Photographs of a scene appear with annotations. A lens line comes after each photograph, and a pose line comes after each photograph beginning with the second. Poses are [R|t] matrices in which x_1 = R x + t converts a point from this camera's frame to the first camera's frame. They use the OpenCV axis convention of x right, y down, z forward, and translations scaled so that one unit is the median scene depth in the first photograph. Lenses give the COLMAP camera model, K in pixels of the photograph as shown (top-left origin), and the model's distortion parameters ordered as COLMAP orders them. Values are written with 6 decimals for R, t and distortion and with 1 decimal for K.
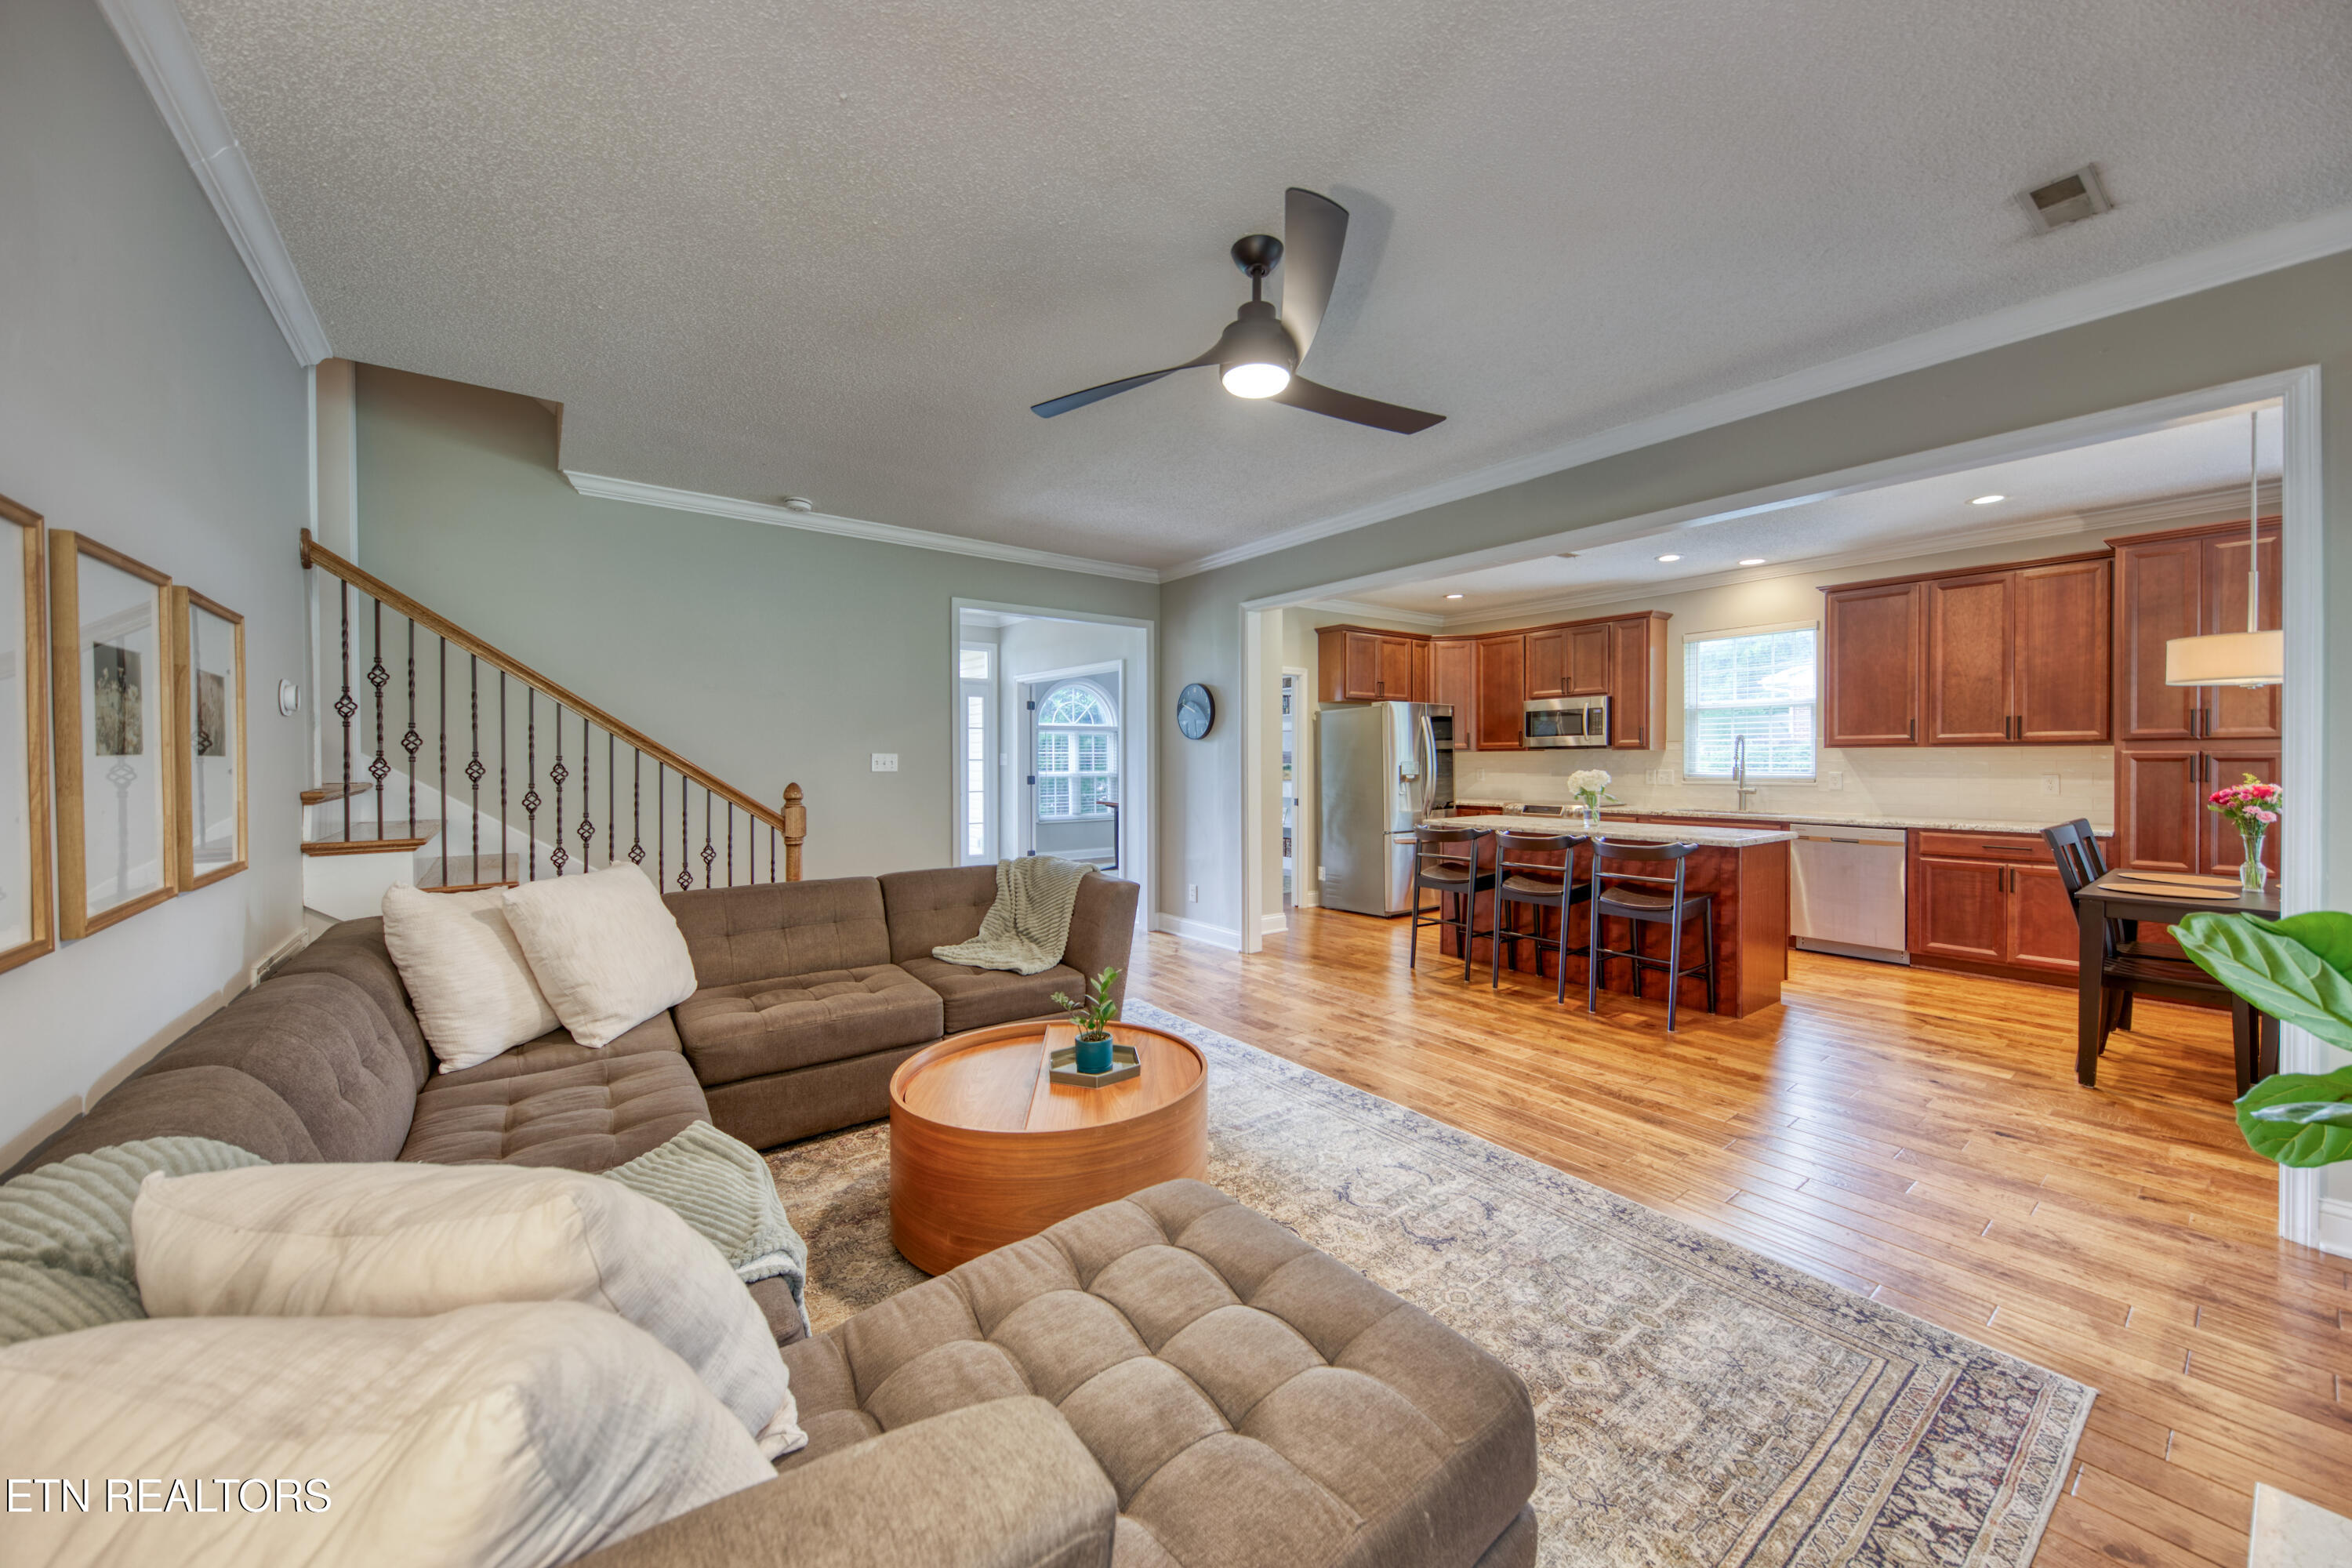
lens RADIAL K [[843.3, 0, 1237.2], [0, 843.3, 774.0], [0, 0, 1]] dist [0.003158, -0.000955]
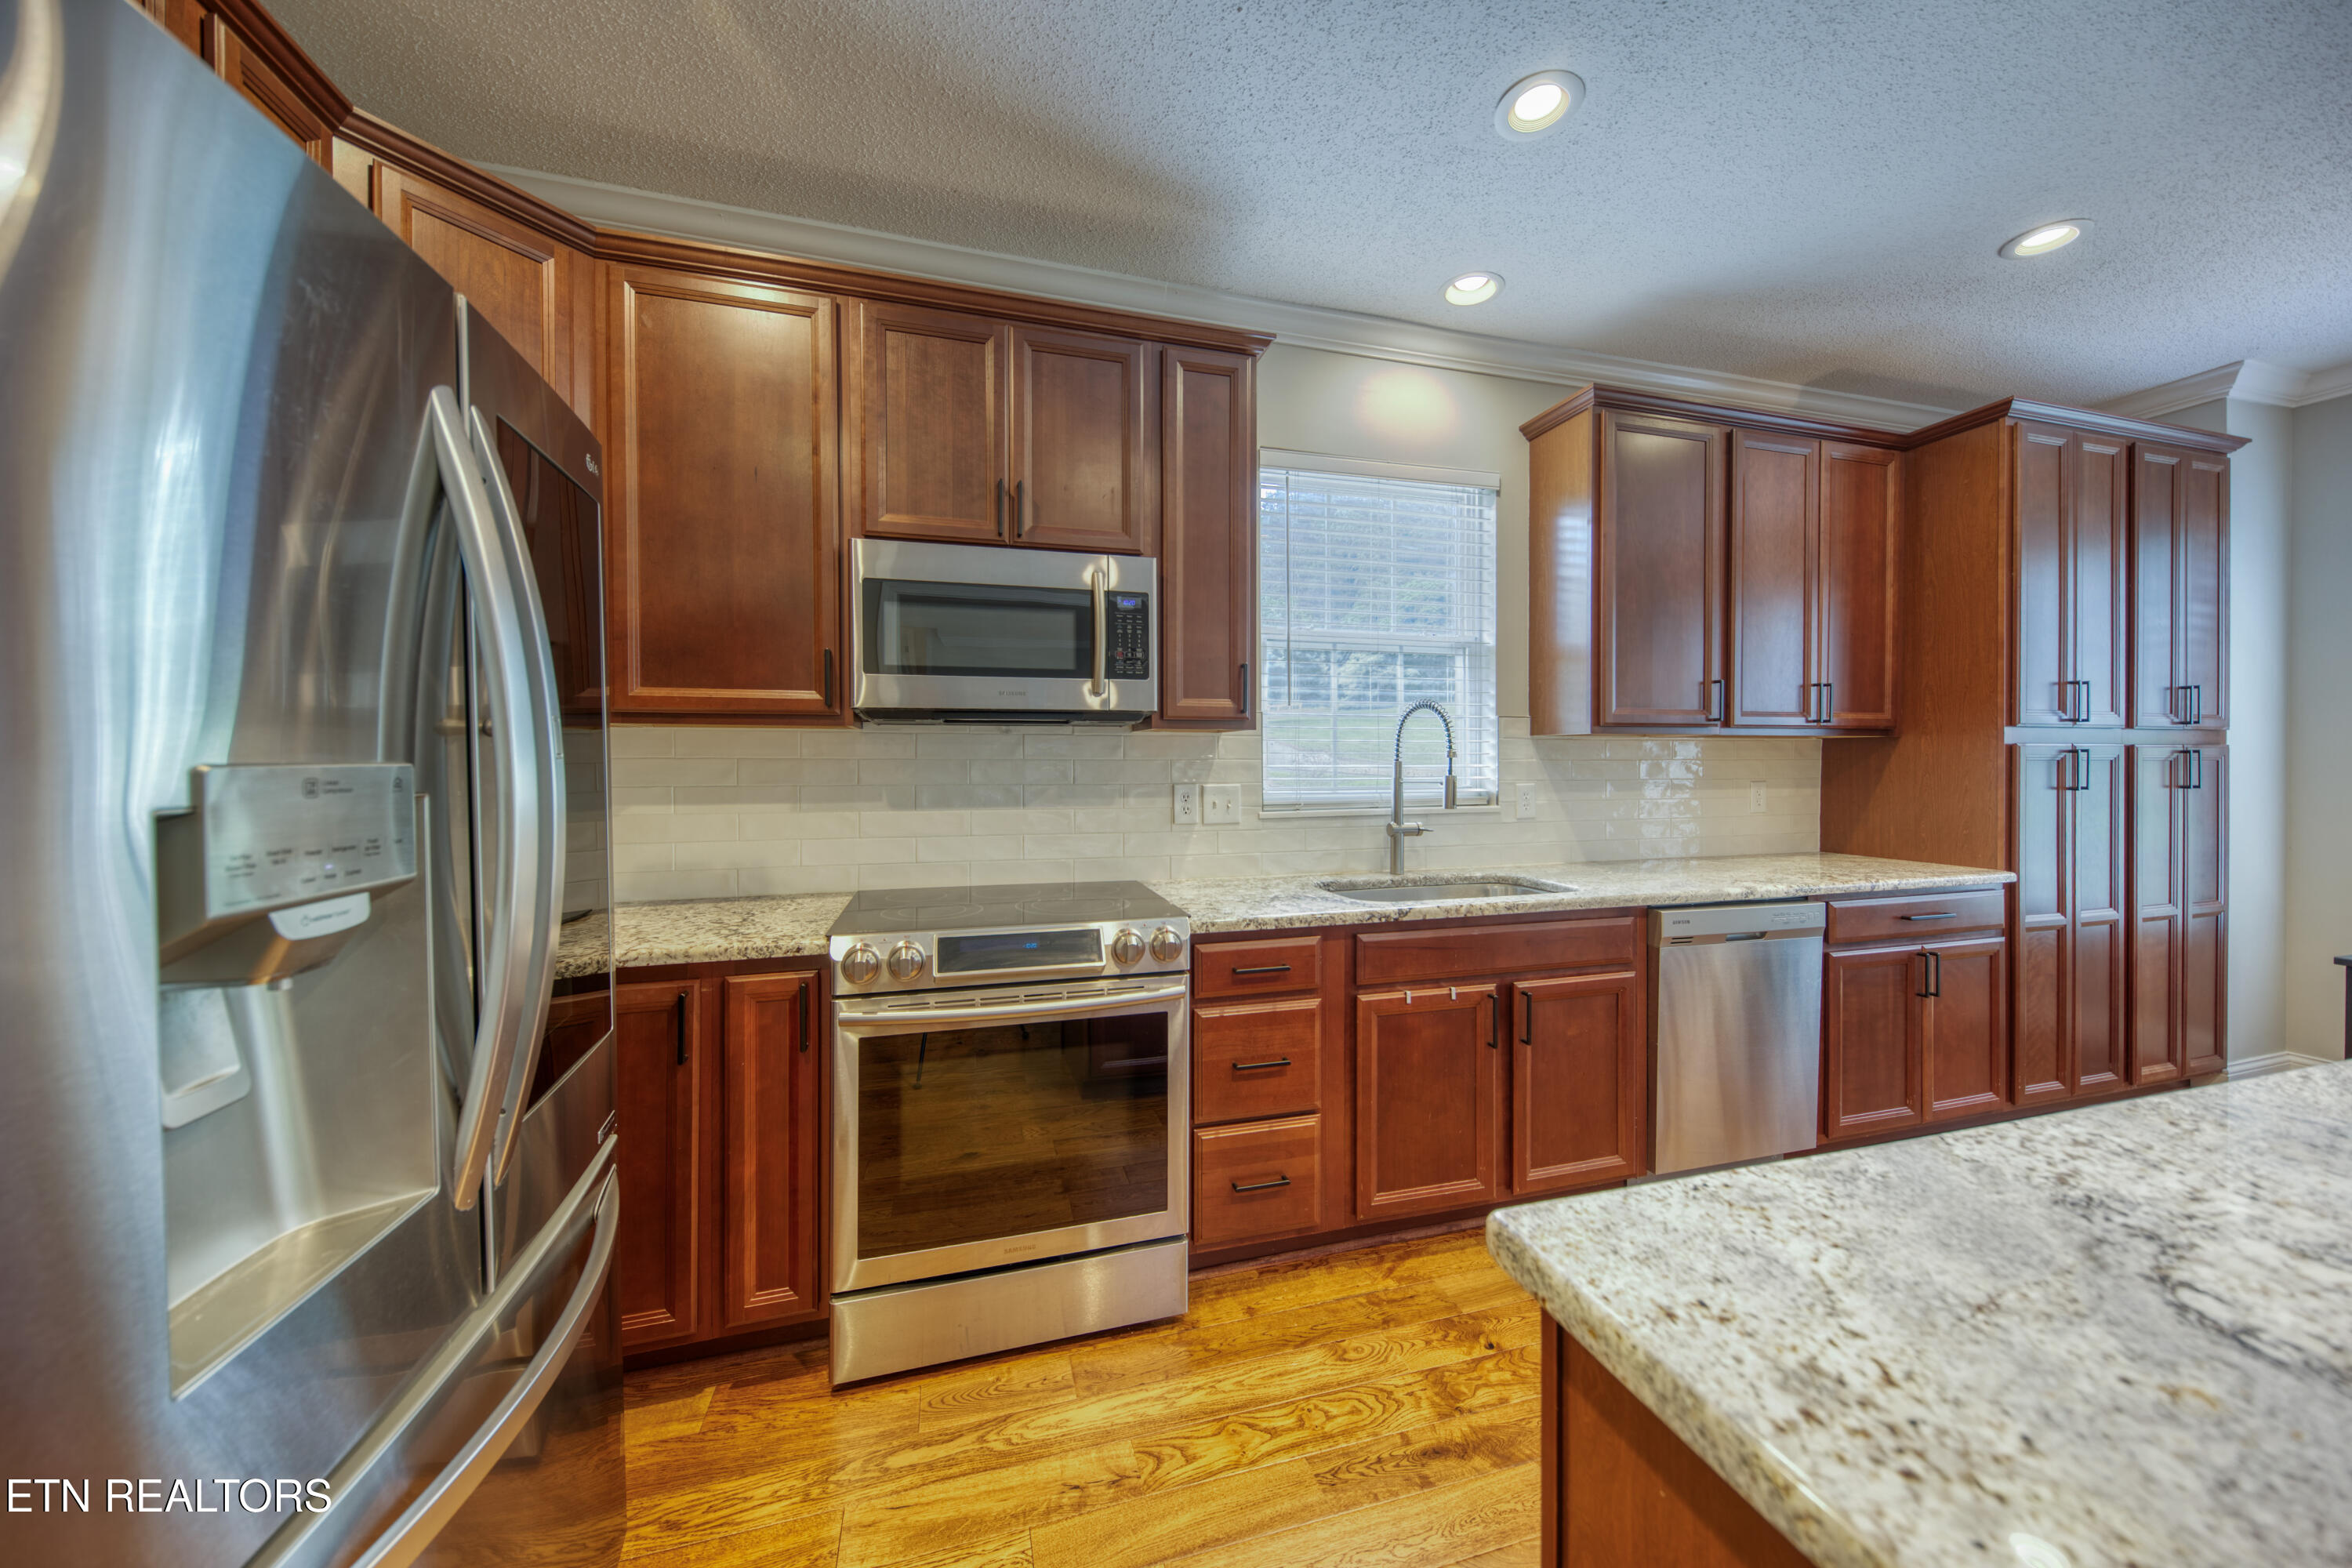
lens RADIAL K [[843.3, 0, 1206.4], [0, 843.3, 758.0], [0, 0, 1]] dist [0.003158, -0.000955]
pose [[0.398099, 0.003440, 0.917336, 0.180827], [0.017678, 0.999778, -0.011421, -0.015257], [-0.917172, 0.020764, 0.397950, 1.018041]]
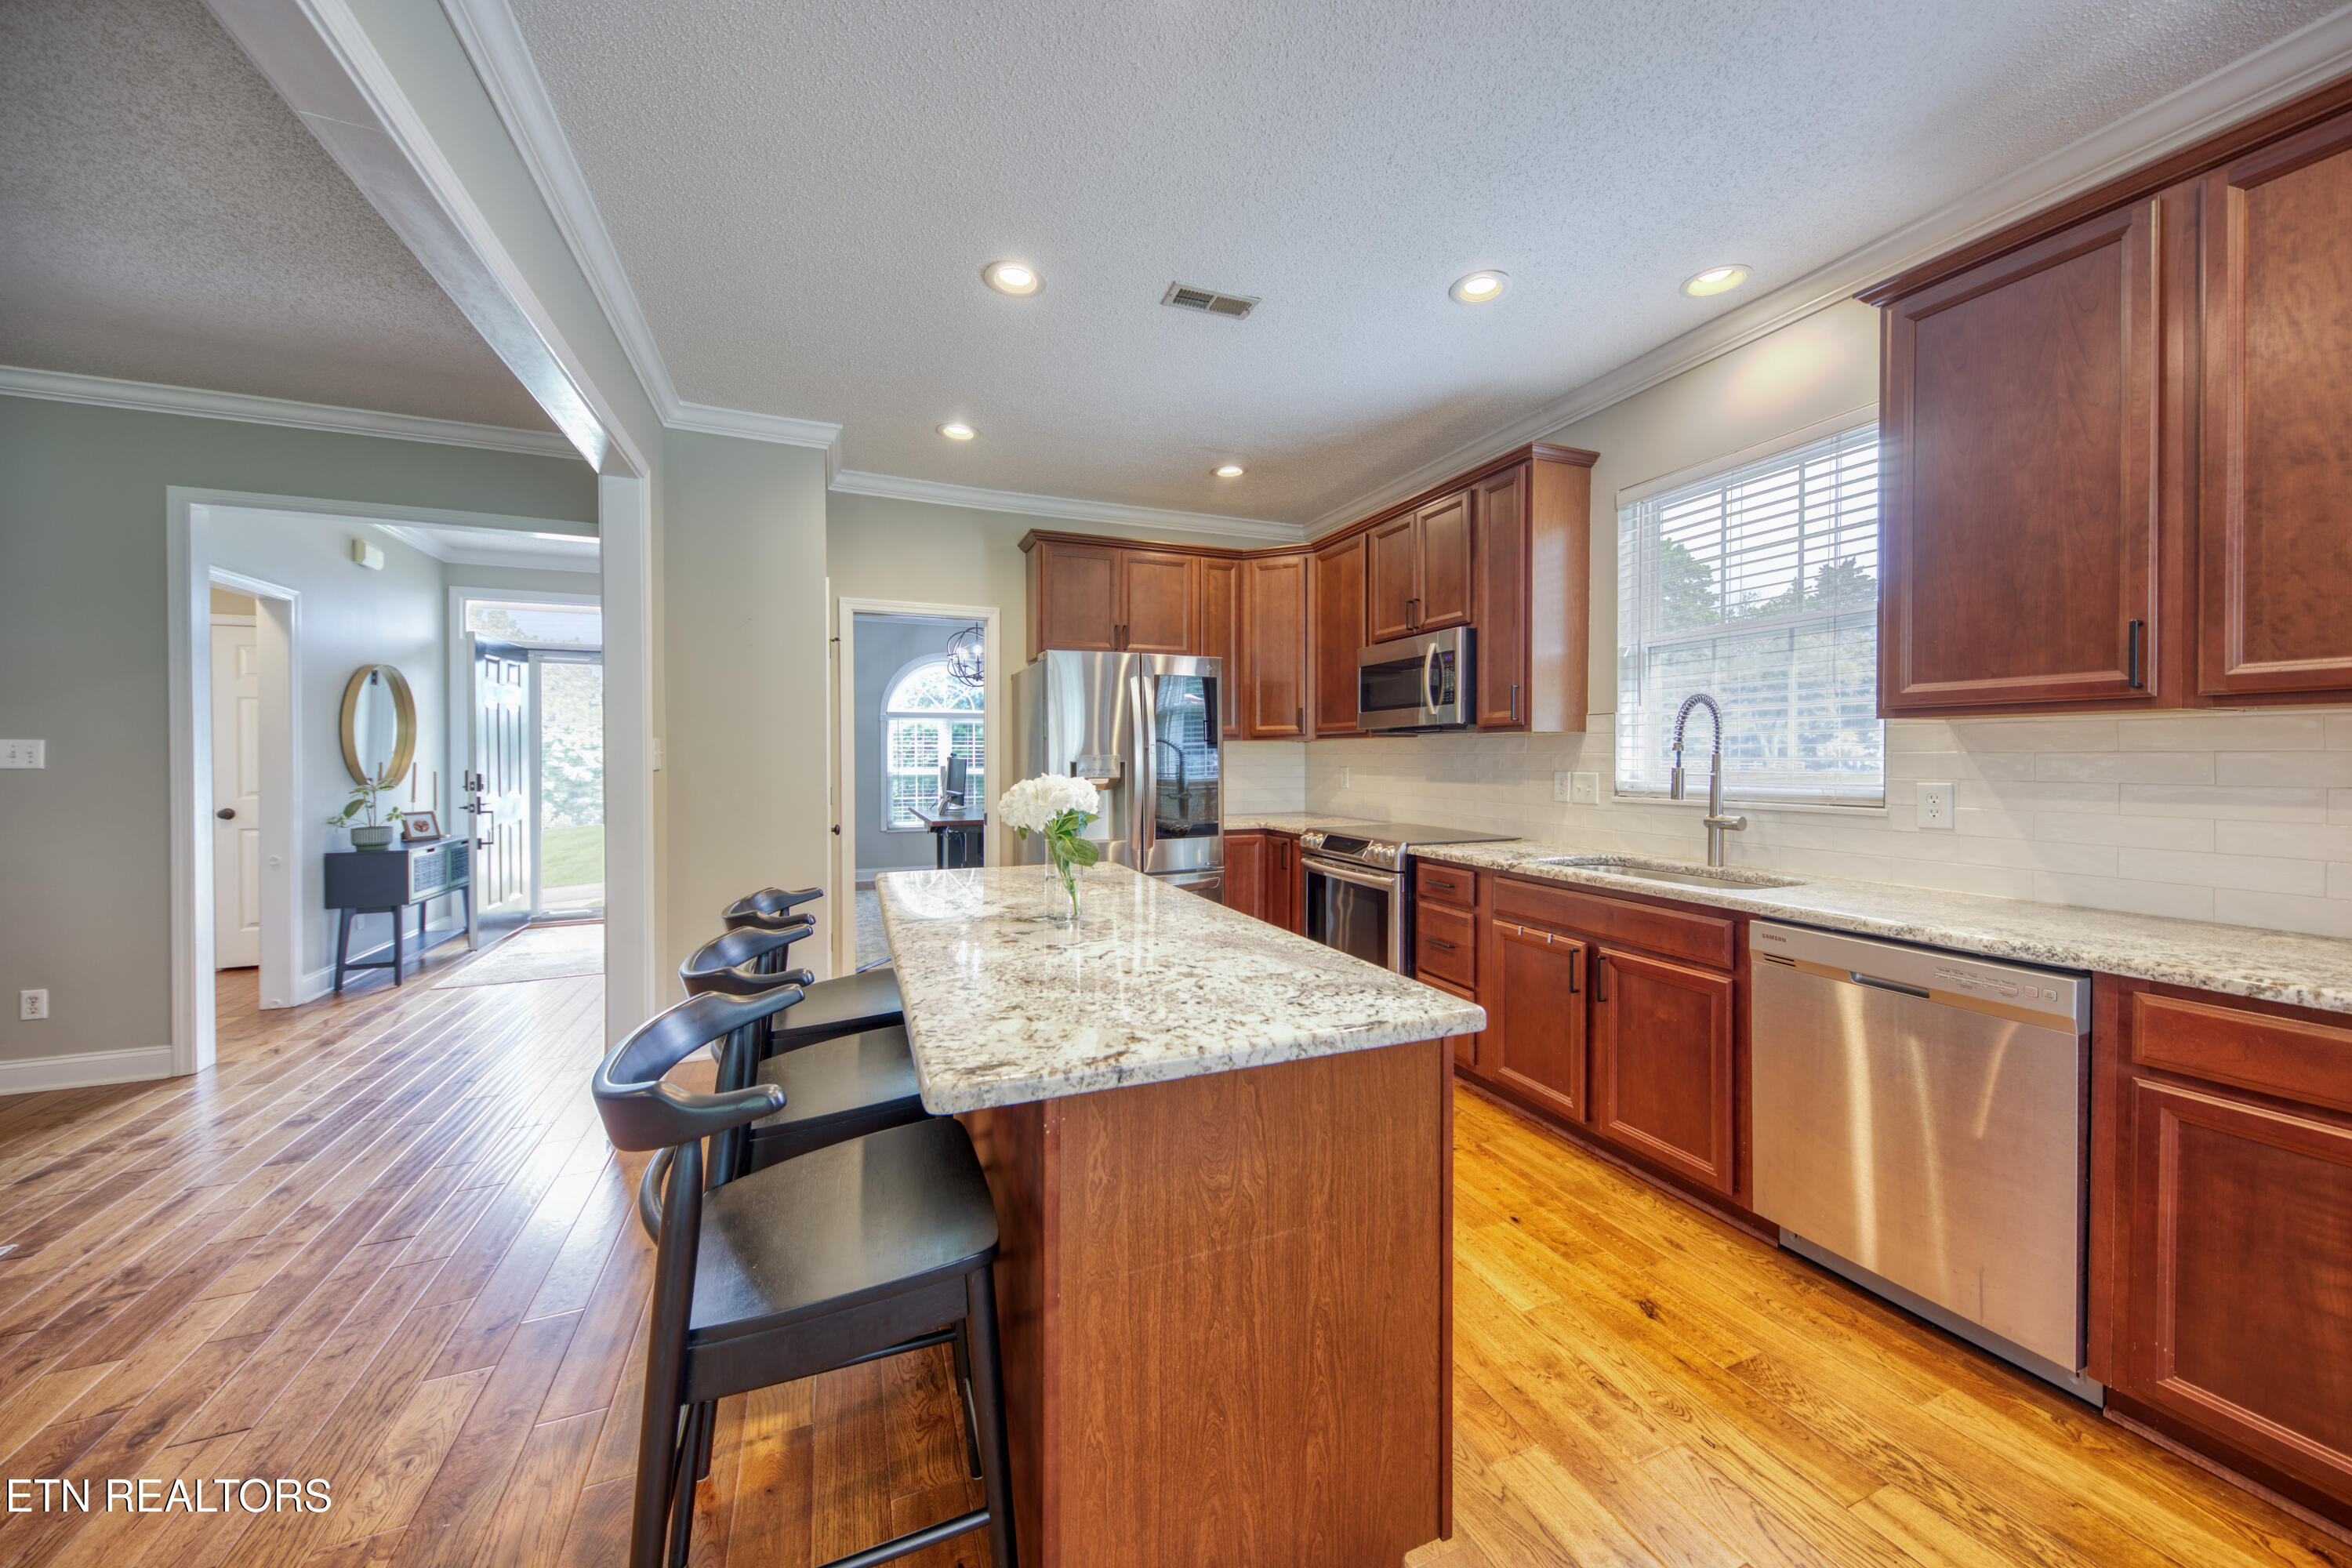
lens RADIAL K [[843.3, 0, 1211.1], [0, 843.3, 760.5], [0, 0, 1]] dist [0.003158, -0.000955]
pose [[0.959949, 0.004059, -0.280147, 0.519630], [-0.007977, 0.999886, -0.012846, -0.005087], [0.280062, 0.014566, 0.959871, 0.559368]]
